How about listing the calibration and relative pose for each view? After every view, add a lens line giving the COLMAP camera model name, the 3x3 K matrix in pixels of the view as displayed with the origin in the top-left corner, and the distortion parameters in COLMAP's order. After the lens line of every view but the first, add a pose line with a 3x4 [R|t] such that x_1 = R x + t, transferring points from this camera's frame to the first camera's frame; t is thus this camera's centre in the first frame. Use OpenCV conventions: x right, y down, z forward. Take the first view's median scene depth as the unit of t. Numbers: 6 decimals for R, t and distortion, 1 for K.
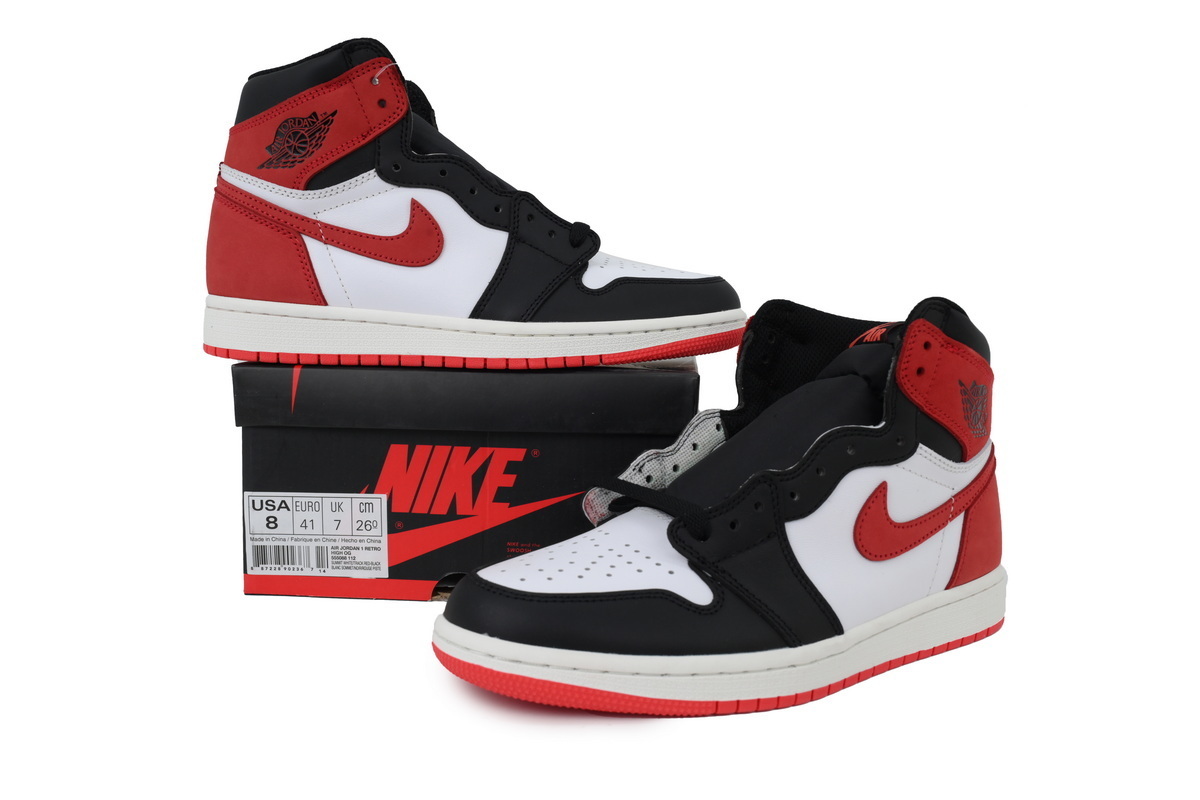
lens RADIAL K [[1026.8, 0, 600.5], [0, 1026.8, 395.0], [0, 0, 1]] dist [0.013036, -0.001627]
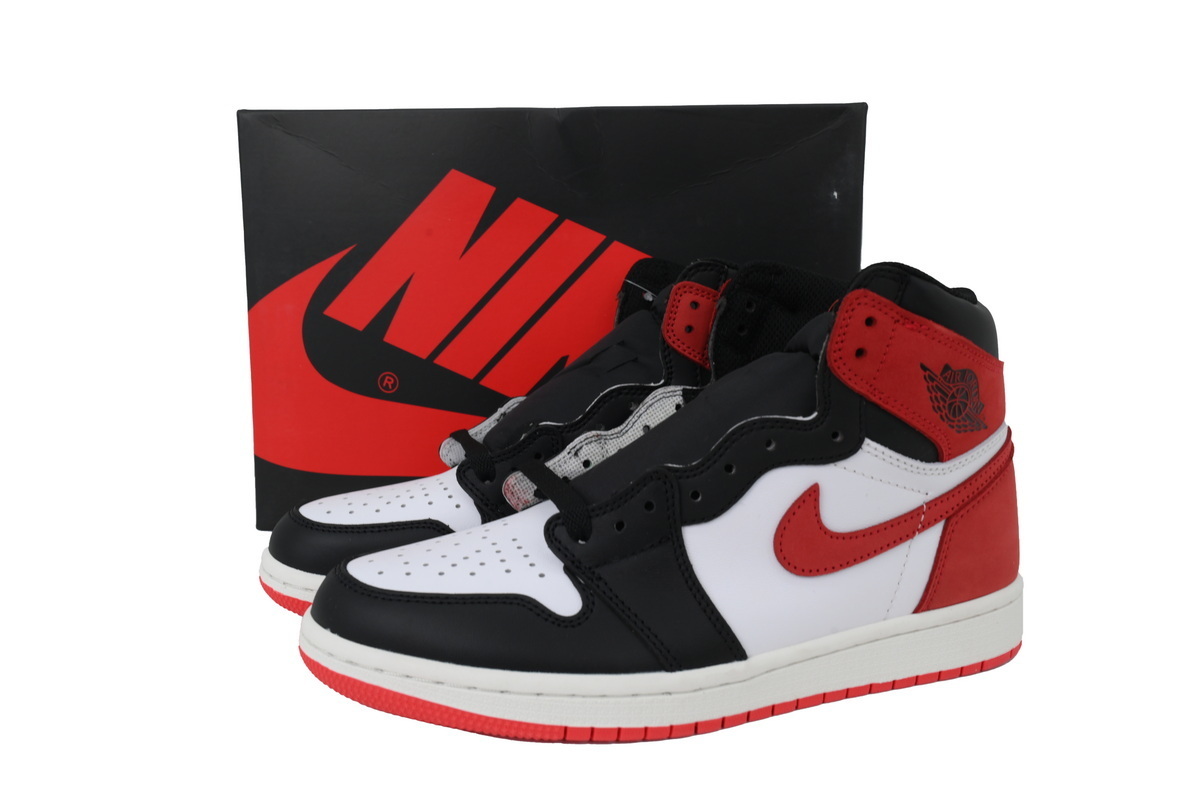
lens RADIAL K [[1026.8, 0, 602.5], [0, 1026.8, 406.2], [0, 0, 1]] dist [0.013036, -0.001627]
pose [[0.969002, 0.031741, -0.245004, 0.293918], [-0.016255, 0.997755, 0.064971, -0.028607], [0.246516, -0.058974, 0.967343, 0.142010]]
